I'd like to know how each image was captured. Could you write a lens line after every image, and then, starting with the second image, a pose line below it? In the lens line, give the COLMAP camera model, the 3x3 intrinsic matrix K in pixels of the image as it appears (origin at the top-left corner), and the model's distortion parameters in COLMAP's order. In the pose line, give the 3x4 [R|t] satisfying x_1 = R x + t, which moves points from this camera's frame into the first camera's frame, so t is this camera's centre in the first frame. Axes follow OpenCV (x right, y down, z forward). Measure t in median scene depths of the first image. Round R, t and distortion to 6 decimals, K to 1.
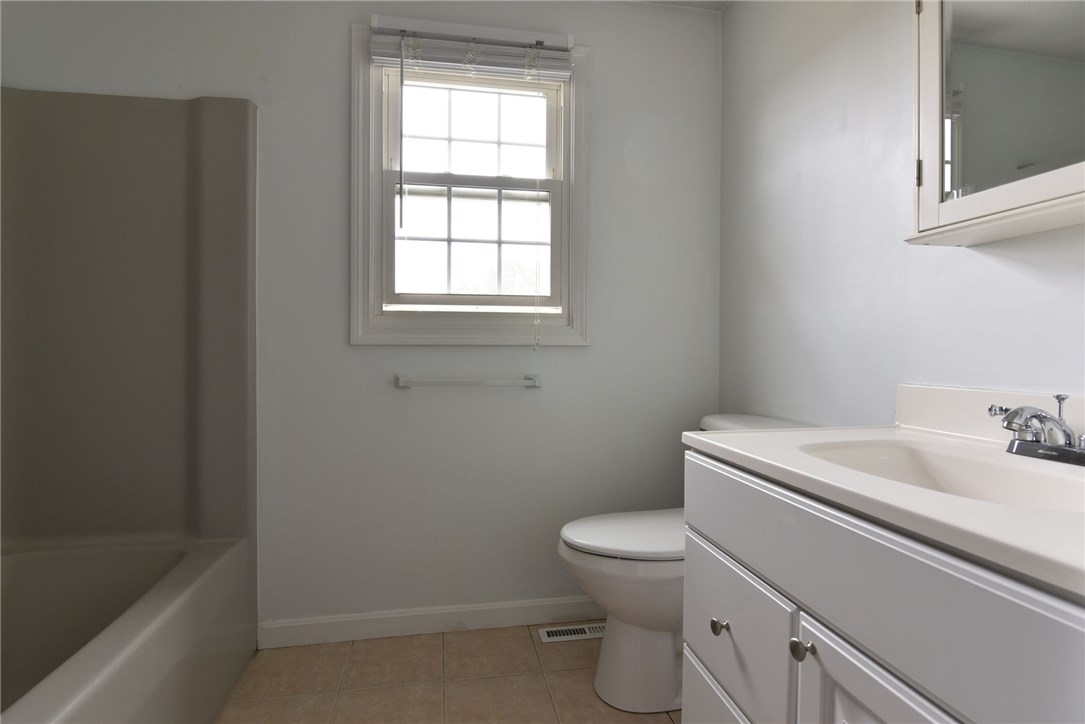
lens RADIAL K [[552.6, 0, 540.3], [0, 552.6, 363.6], [0, 0, 1]] dist [-0.008170, 0.000647]
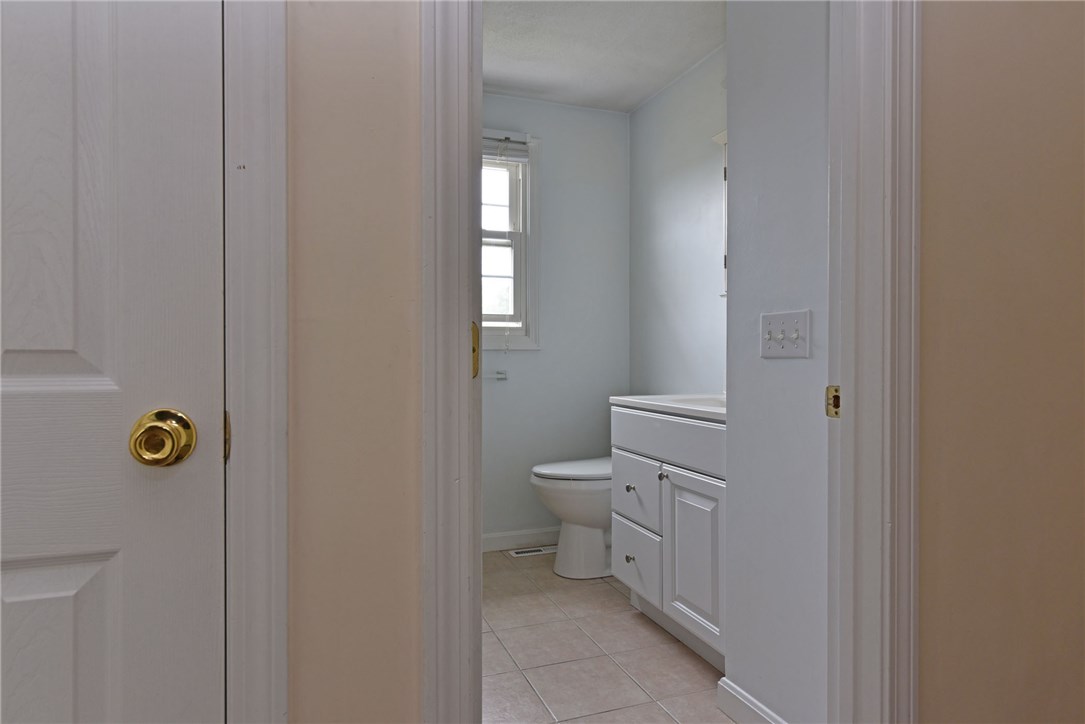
lens RADIAL K [[685.6, 0, 542.0], [0, 685.6, 359.9], [0, 0, 1]] dist [0.049479, -0.000683]
pose [[0.983919, -0.003607, 0.178578, -0.231135], [0.007988, 0.999684, -0.023816, 0.036283], [-0.178436, 0.024860, 0.983638, -0.751517]]
